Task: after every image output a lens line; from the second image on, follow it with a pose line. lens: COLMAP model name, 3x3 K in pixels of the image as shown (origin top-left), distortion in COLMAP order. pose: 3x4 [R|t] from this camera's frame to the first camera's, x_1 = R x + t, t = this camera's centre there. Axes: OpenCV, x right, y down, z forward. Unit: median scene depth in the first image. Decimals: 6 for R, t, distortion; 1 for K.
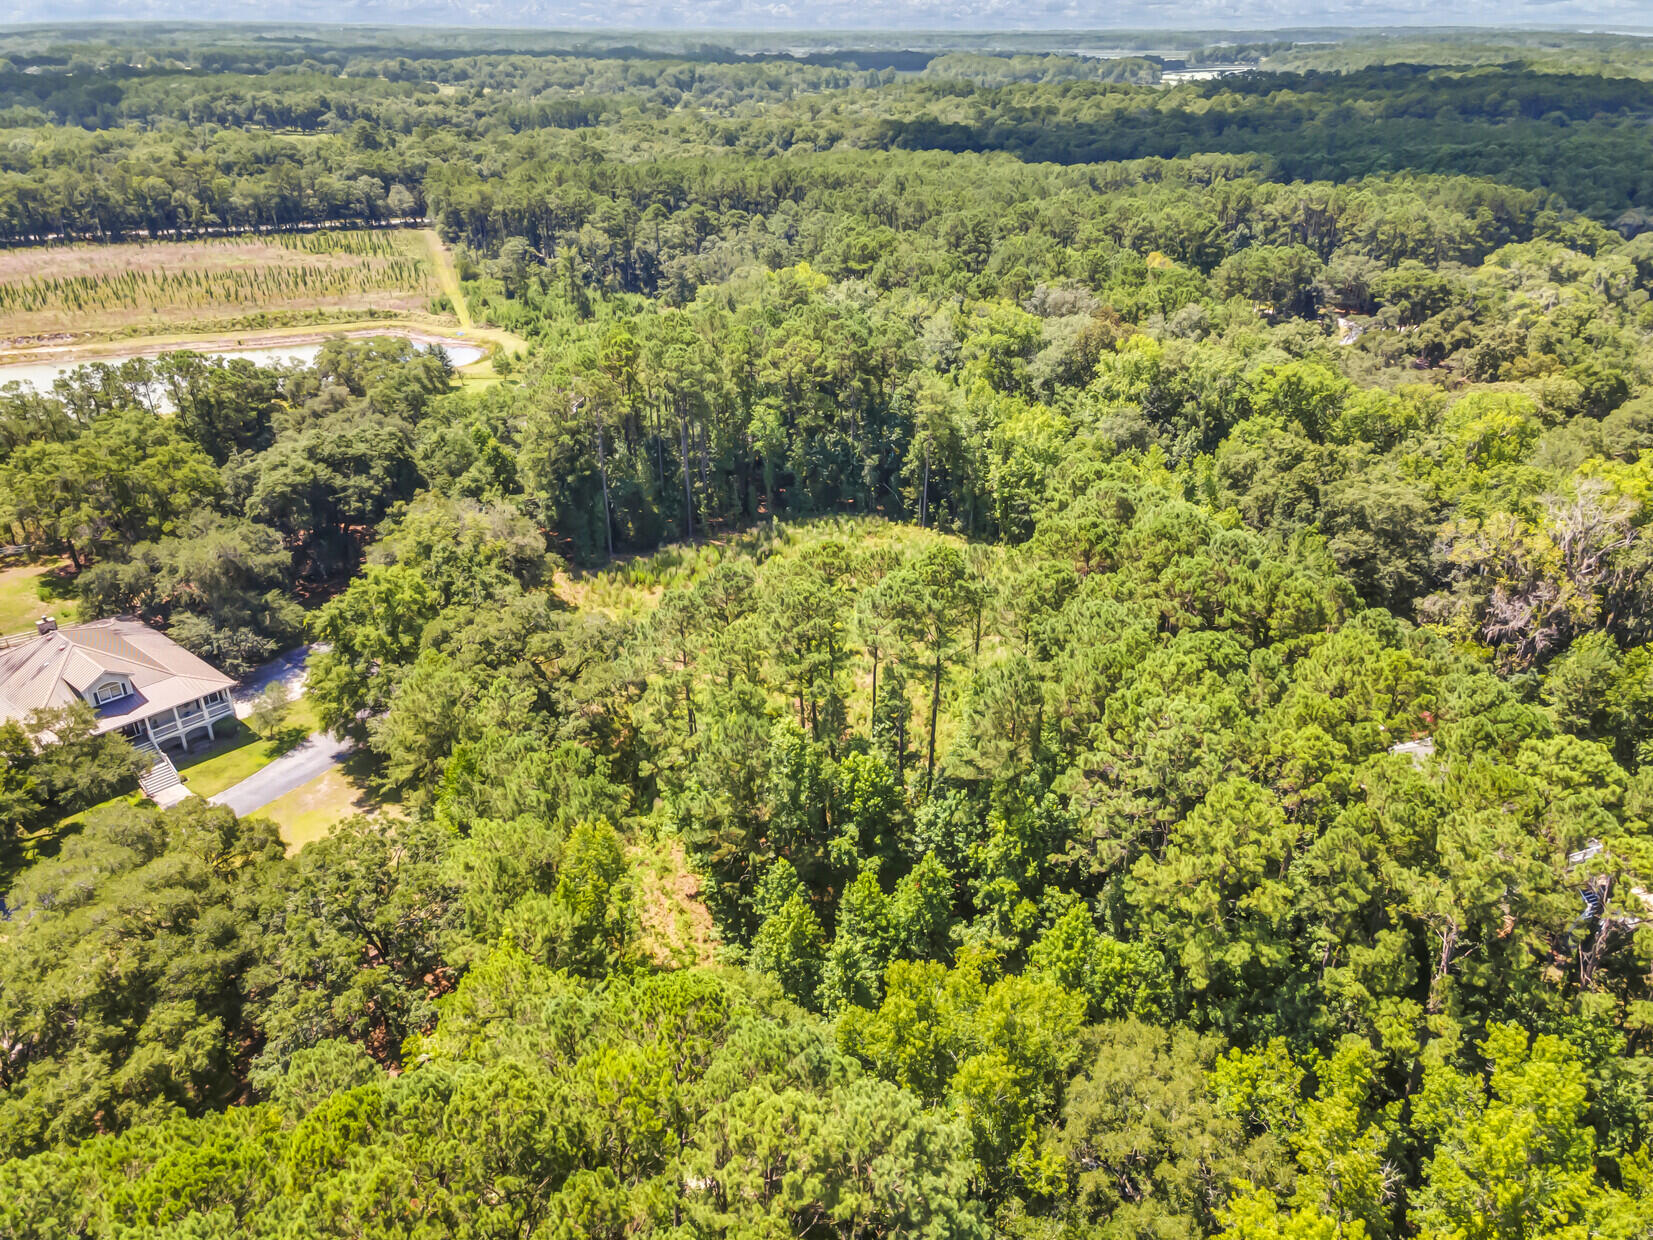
lens RADIAL K [[1202.3, 0, 826.8], [0, 1202.3, 629.0], [0, 0, 1]] dist [0.031076, 0.022919]
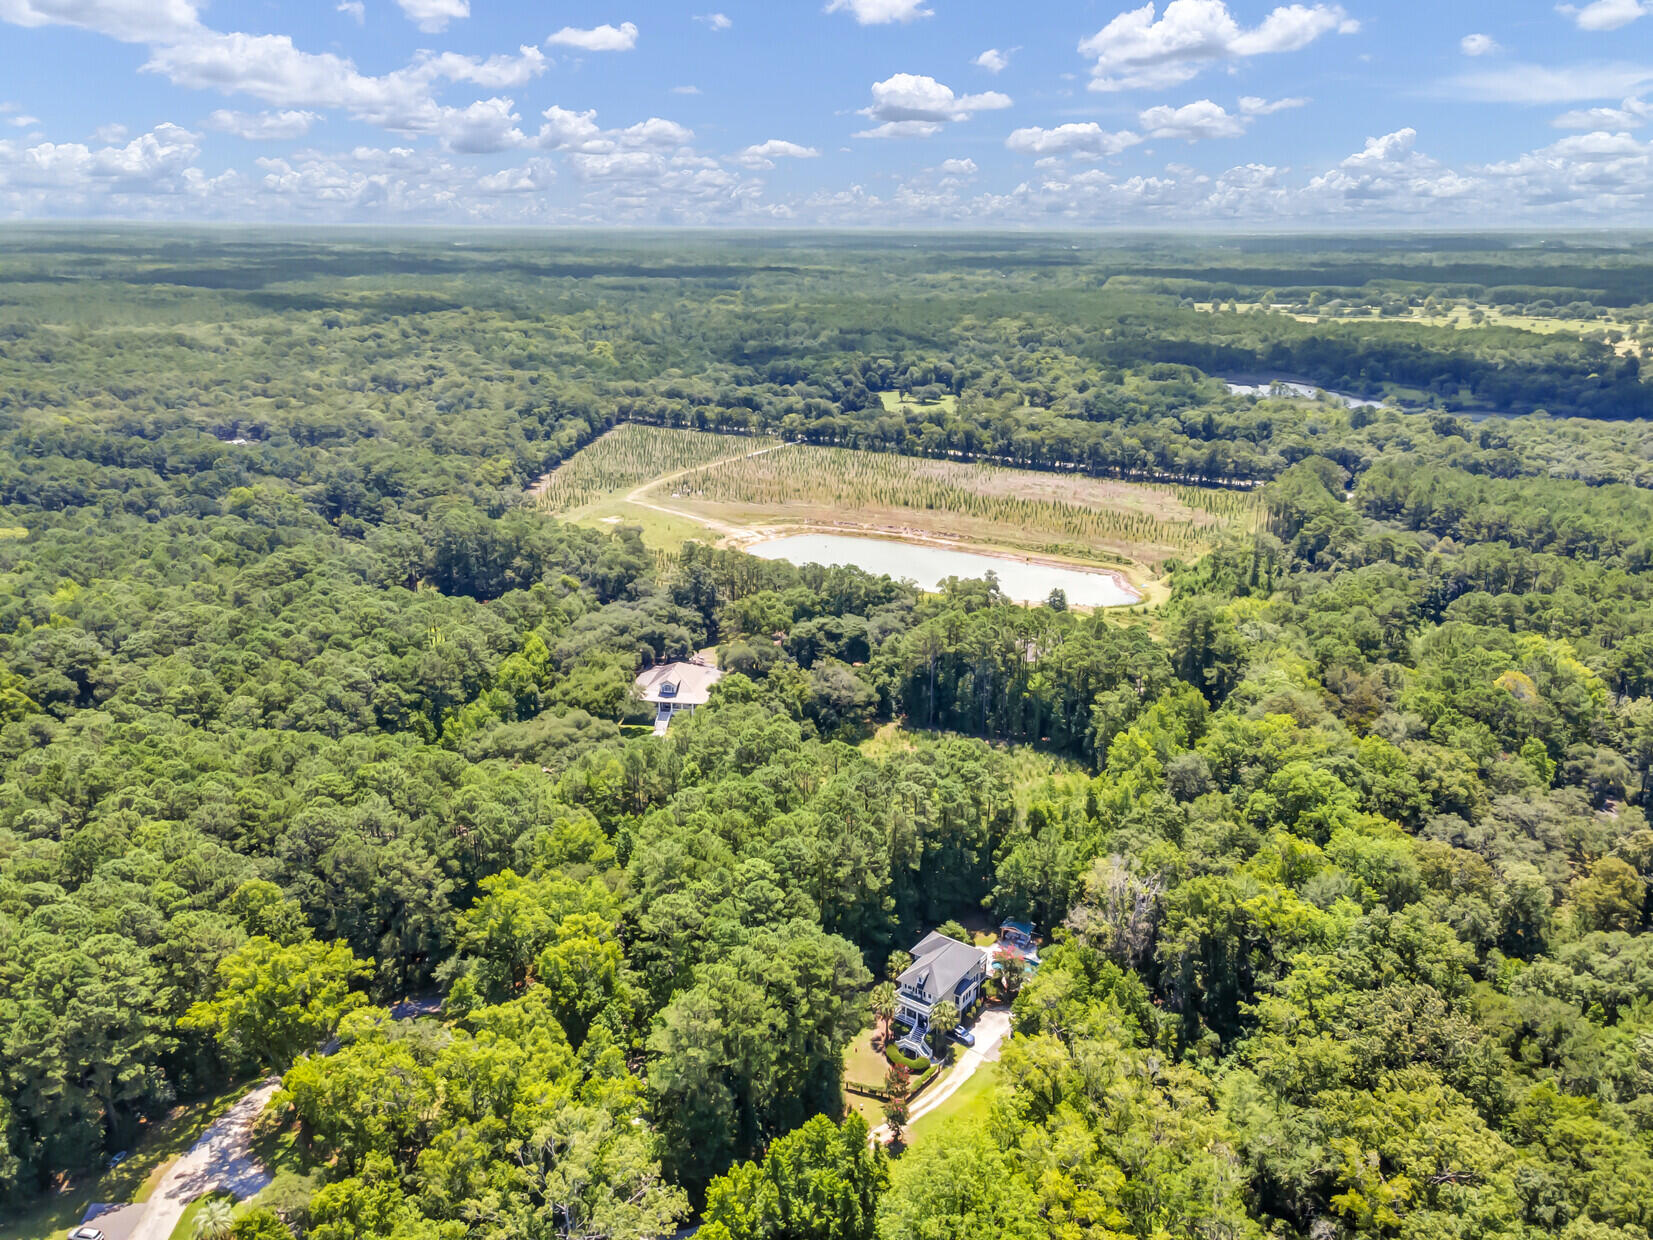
lens RADIAL K [[1202.3, 0, 824.8], [0, 1202.3, 619.2], [0, 0, 1]] dist [0.031076, 0.022919]
pose [[0.538272, 0.263123, -0.800643, 1.200448], [-0.377357, 0.924706, 0.050199, -0.255067], [0.753568, 0.275108, 0.597035, -0.229971]]
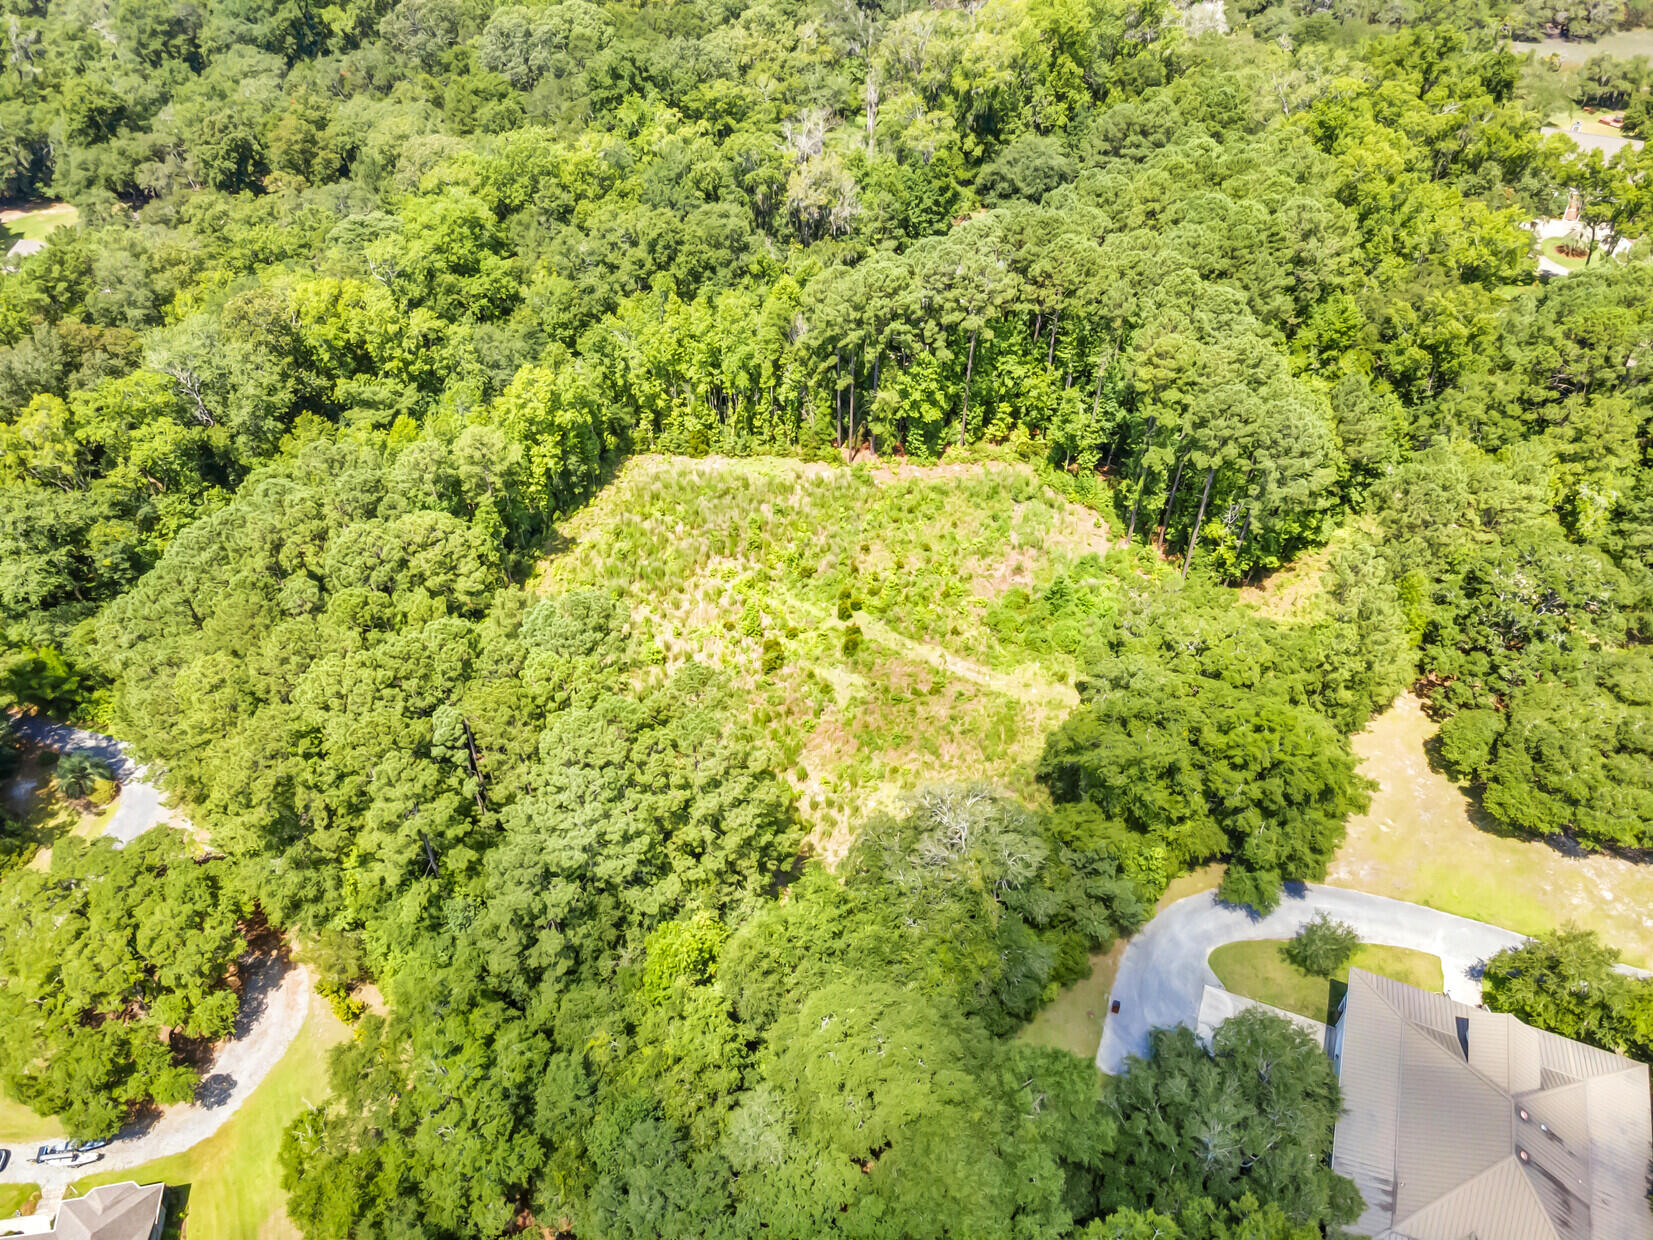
lens RADIAL K [[1202.3, 0, 828.4], [0, 1202.3, 628.8], [0, 0, 1]] dist [0.031076, 0.022919]
pose [[-0.312188, -0.662343, 0.681059, -0.621834], [0.422193, 0.545481, 0.724019, -0.644087], [-0.851053, 0.513568, 0.109344, 0.870966]]
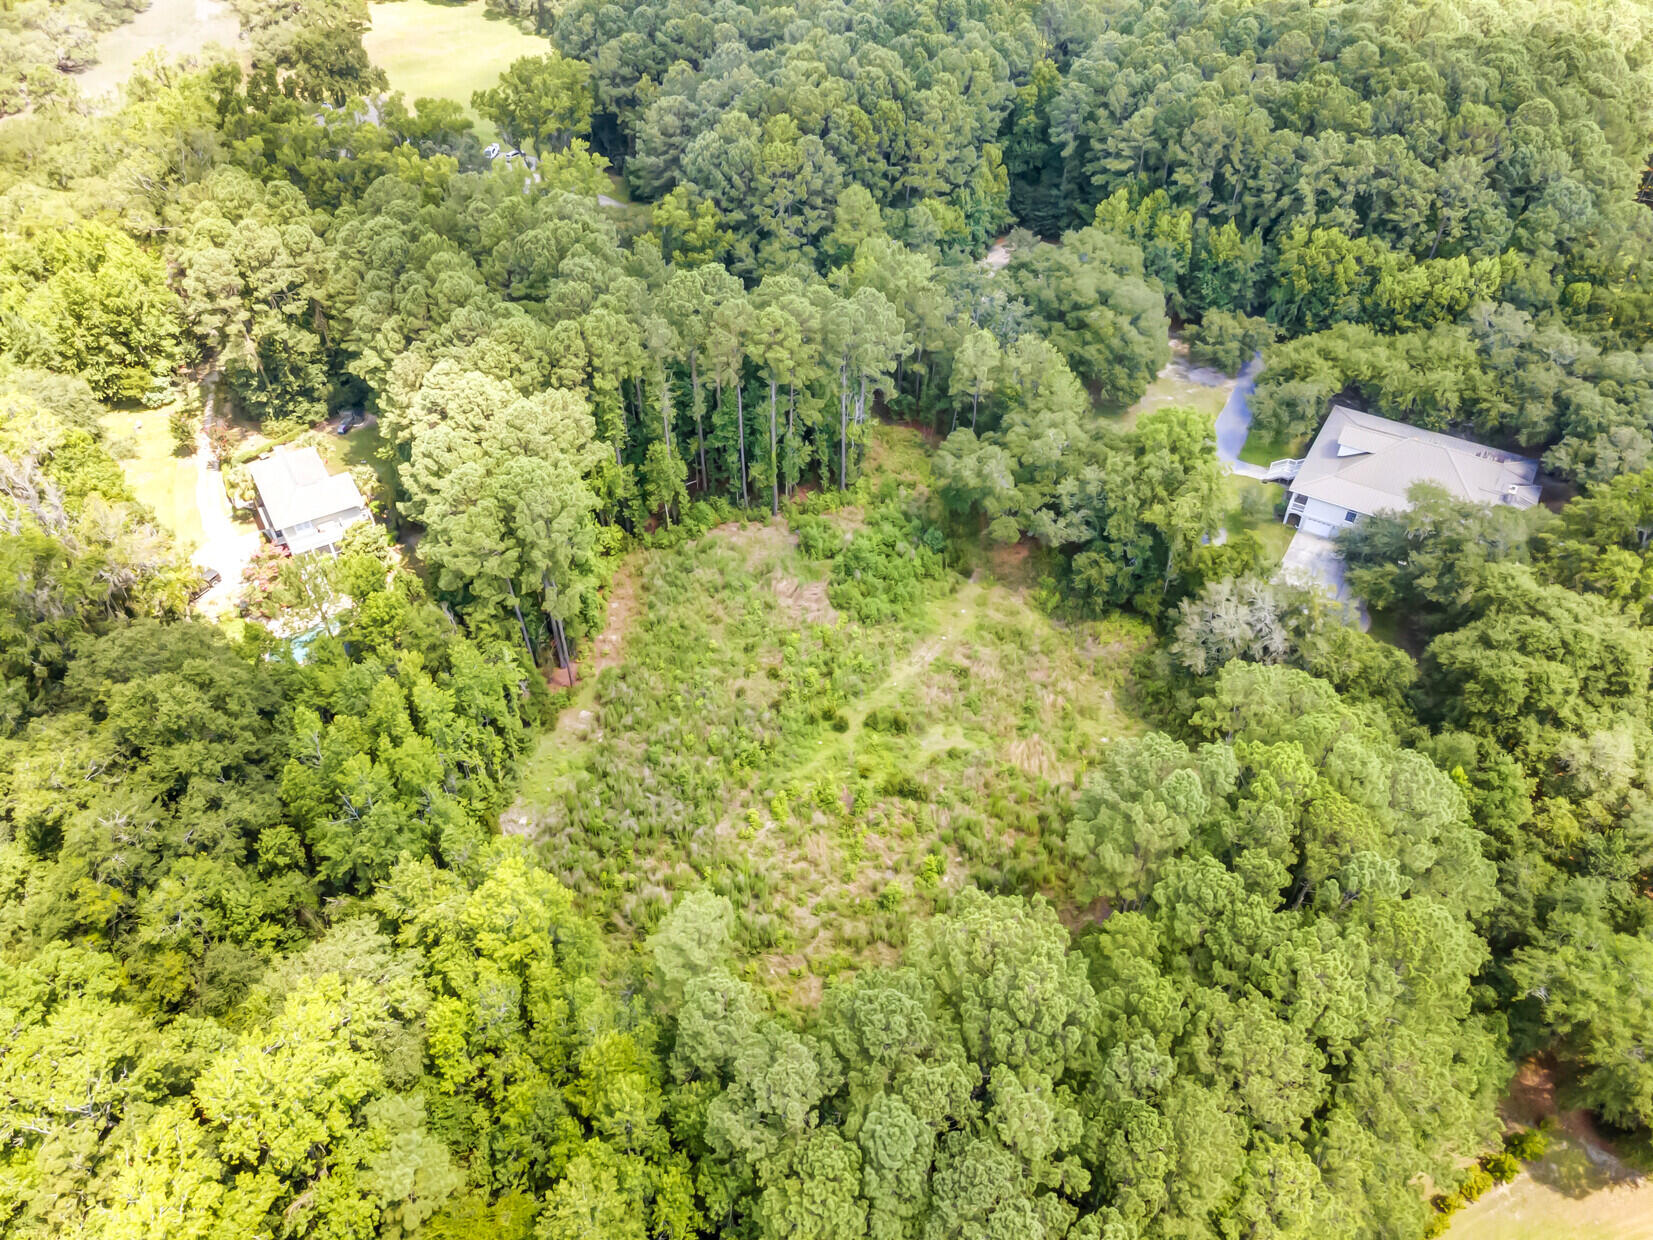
lens RADIAL K [[1202.3, 0, 828.4], [0, 1202.3, 619.6], [0, 0, 1]] dist [0.031076, 0.022919]
pose [[-0.987305, 0.108266, -0.116217, 0.085345], [-0.071926, 0.347615, 0.934875, -0.787618], [0.141614, 0.931366, -0.335415, 1.158332]]
